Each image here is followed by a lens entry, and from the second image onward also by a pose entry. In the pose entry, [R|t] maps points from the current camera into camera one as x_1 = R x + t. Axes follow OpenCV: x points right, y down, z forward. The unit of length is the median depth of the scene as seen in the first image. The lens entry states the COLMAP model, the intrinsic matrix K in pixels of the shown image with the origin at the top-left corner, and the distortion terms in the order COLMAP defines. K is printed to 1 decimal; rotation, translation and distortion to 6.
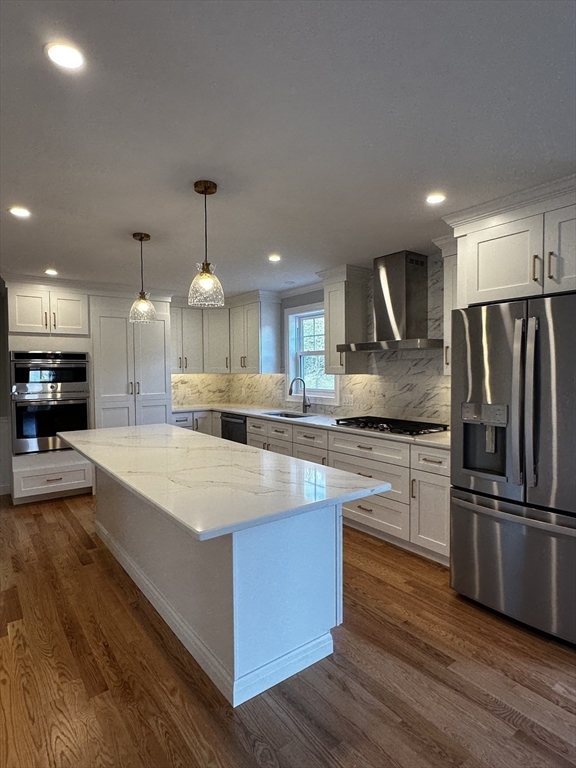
lens RADIAL K [[429.8, 0, 288.0], [0, 429.8, 384.0], [0, 0, 1]] dist [-0.002469, 0.000164]
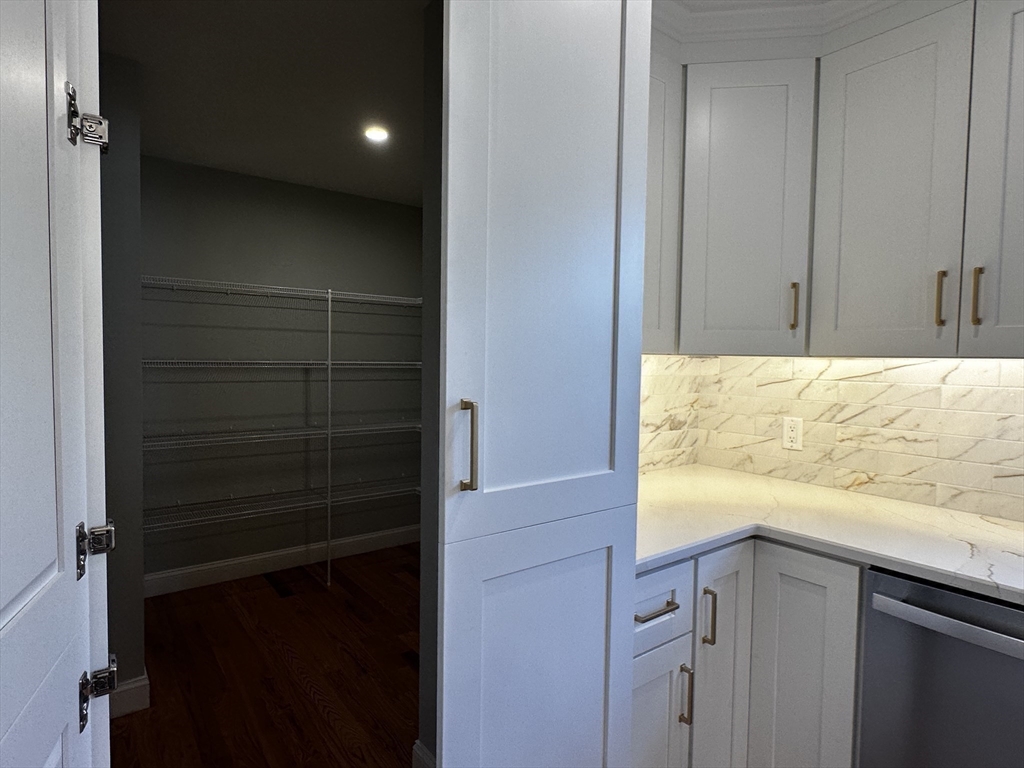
lens RADIAL K [[573.1, 0, 512.0], [0, 573.1, 384.0], [0, 0, 1]] dist [-0.002469, 0.000164]
pose [[0.999777, 0.019109, 0.009001, -0.306811], [-0.019237, 0.999713, 0.014302, -0.013858], [-0.008726, -0.014472, 0.999857, 0.745089]]
